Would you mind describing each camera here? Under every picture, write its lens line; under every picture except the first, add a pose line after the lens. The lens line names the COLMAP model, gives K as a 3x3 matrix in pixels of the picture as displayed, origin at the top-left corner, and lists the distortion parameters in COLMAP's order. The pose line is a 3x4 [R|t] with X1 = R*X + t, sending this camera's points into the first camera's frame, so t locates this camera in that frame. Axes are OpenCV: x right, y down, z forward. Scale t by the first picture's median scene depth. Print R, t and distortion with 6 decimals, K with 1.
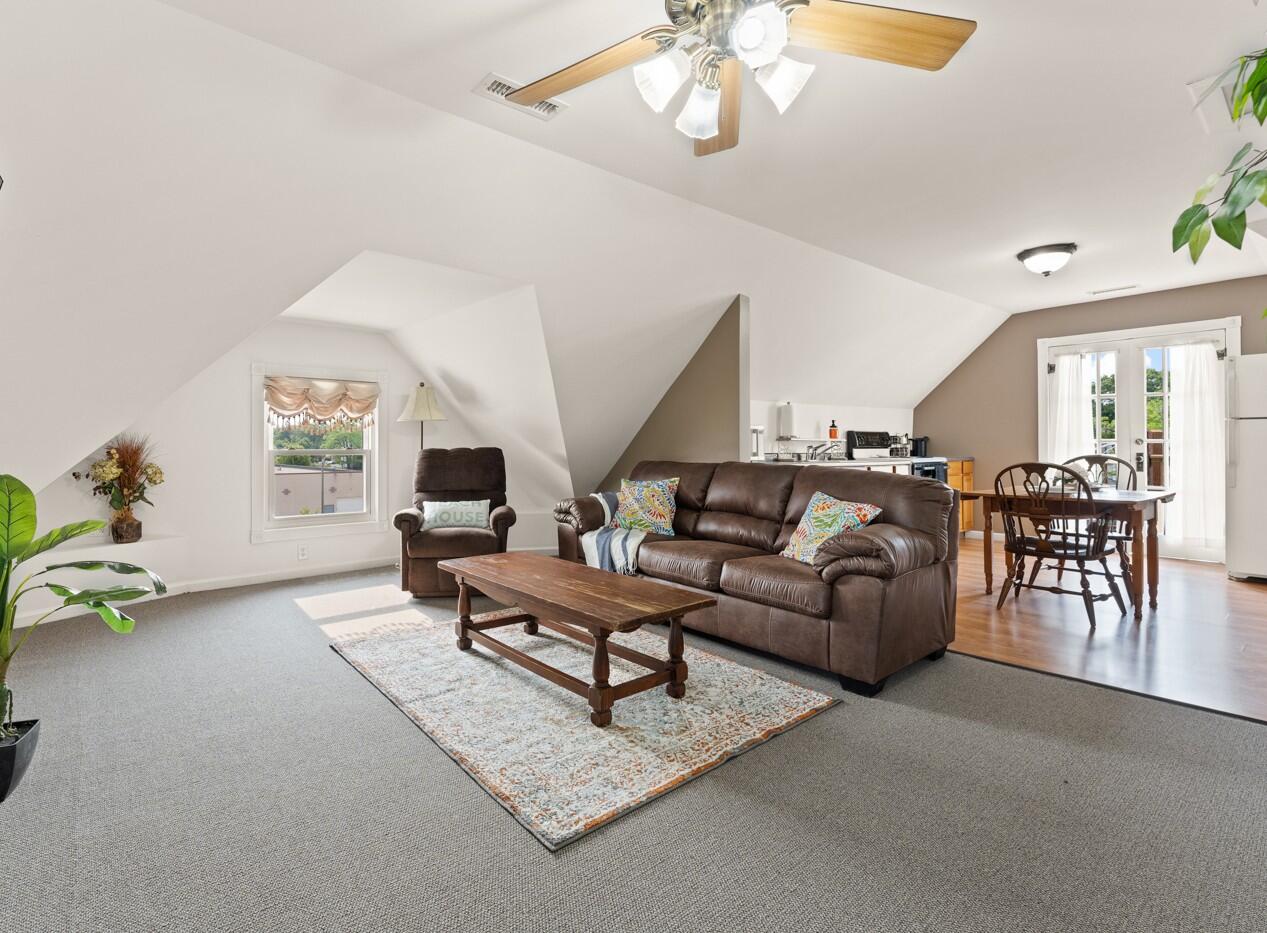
lens RADIAL K [[603.0, 0, 572.7], [0, 603.0, 446.2], [0, 0, 1]] dist [0.000289, -0.000092]
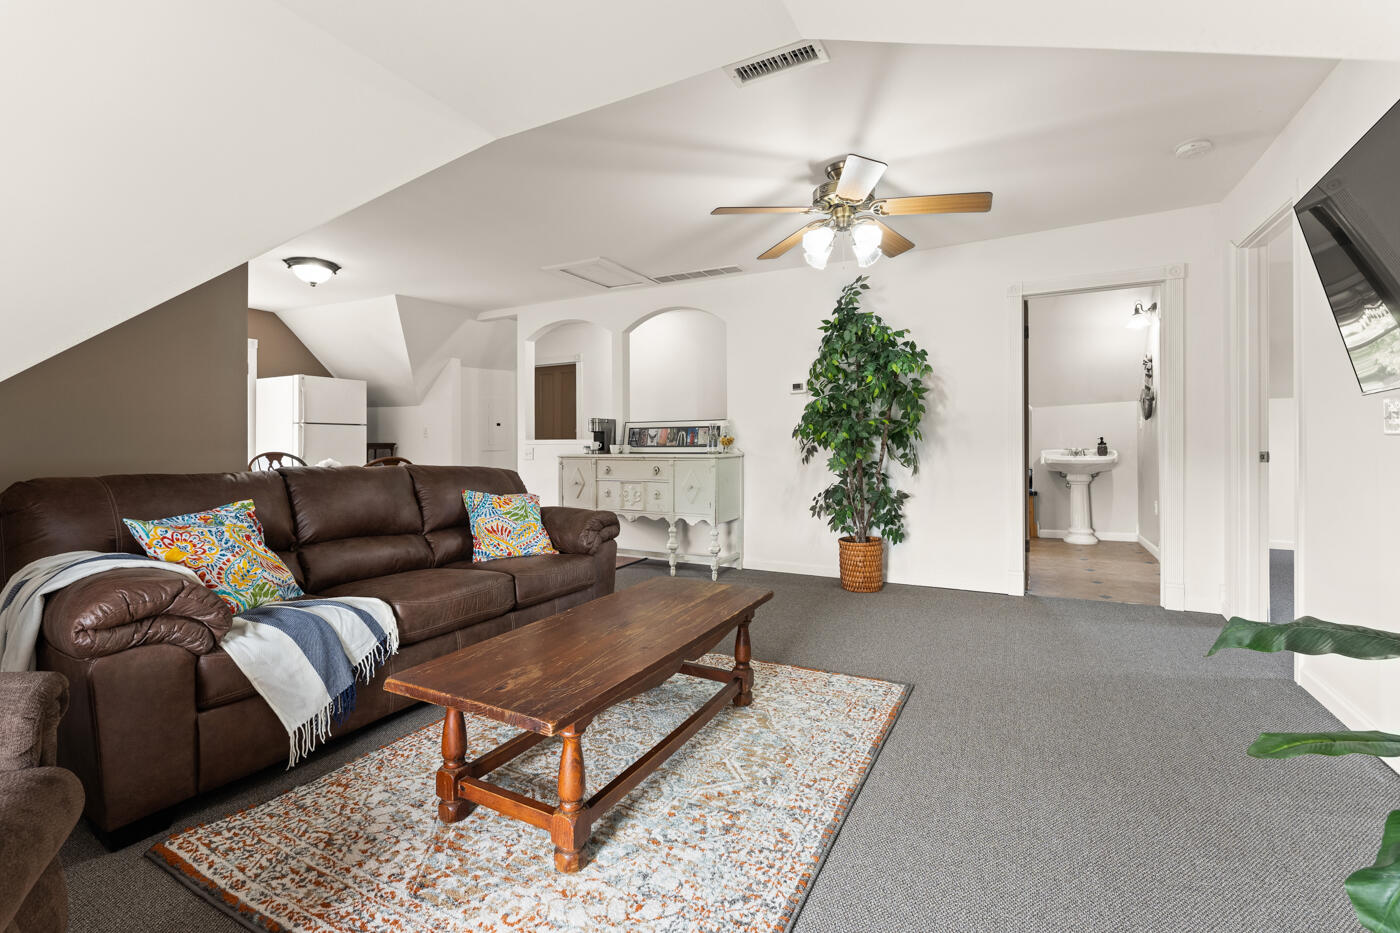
lens RADIAL K [[600.6, 0, 697.8], [0, 600.6, 453.1], [0, 0, 1]] dist [0.000880, 0.000039]
pose [[-0.400753, -0.014459, 0.916072, -0.845845], [0.001272, 0.999866, 0.016338, 0.000929], [-0.916185, 0.007713, -0.400681, 1.428669]]
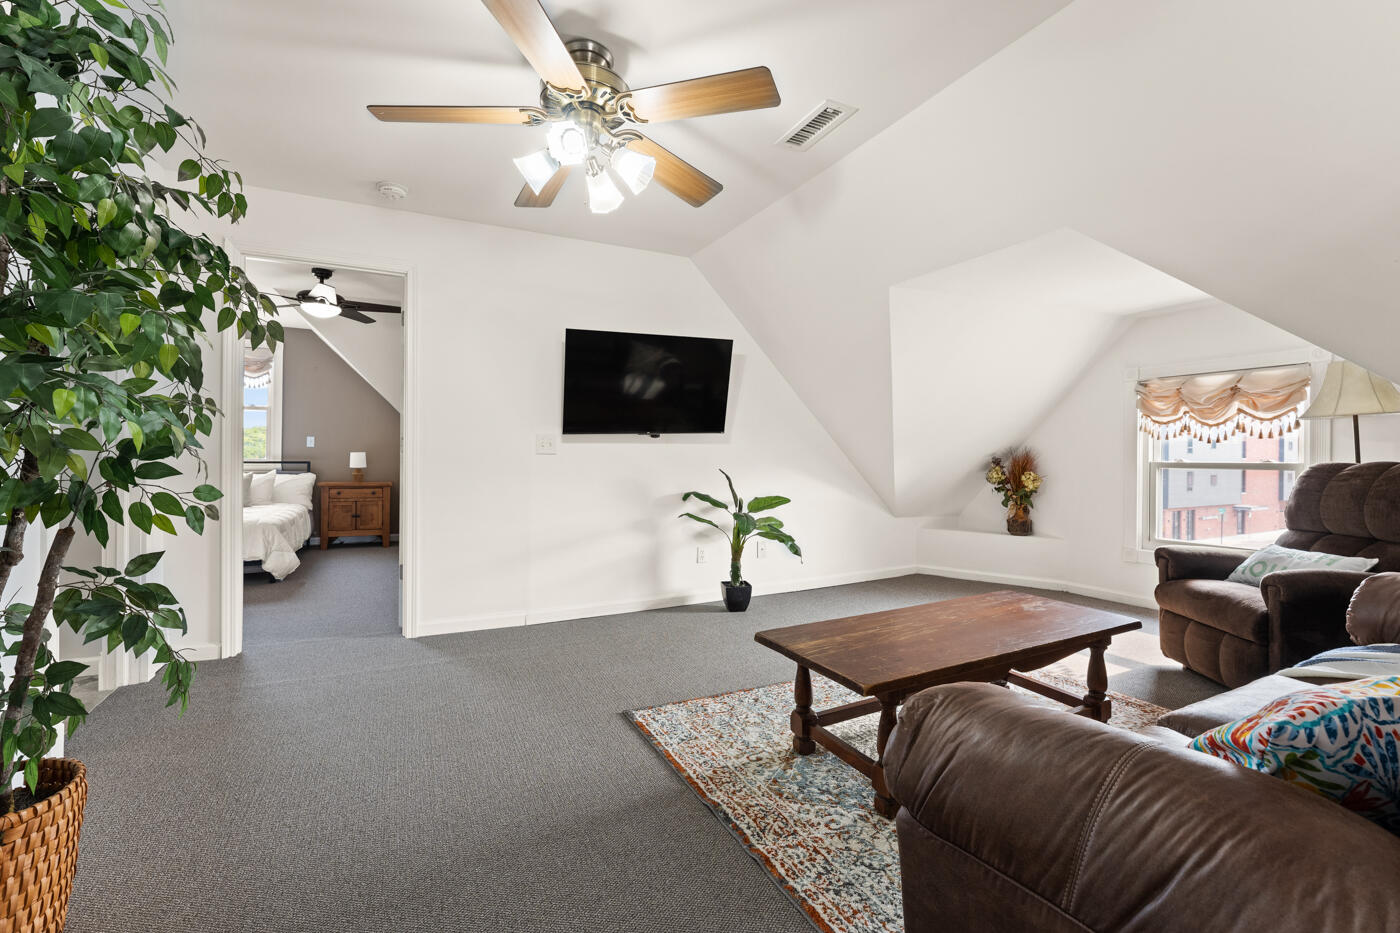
lens RADIAL K [[600.6, 0, 697.8], [0, 600.6, 457.9], [0, 0, 1]] dist [0.000880, 0.000039]
pose [[-0.204036, 0.003485, -0.978957, 0.960898], [-0.001011, 0.999992, 0.003770, -0.004336], [0.978963, 0.001759, -0.204031, 0.983897]]
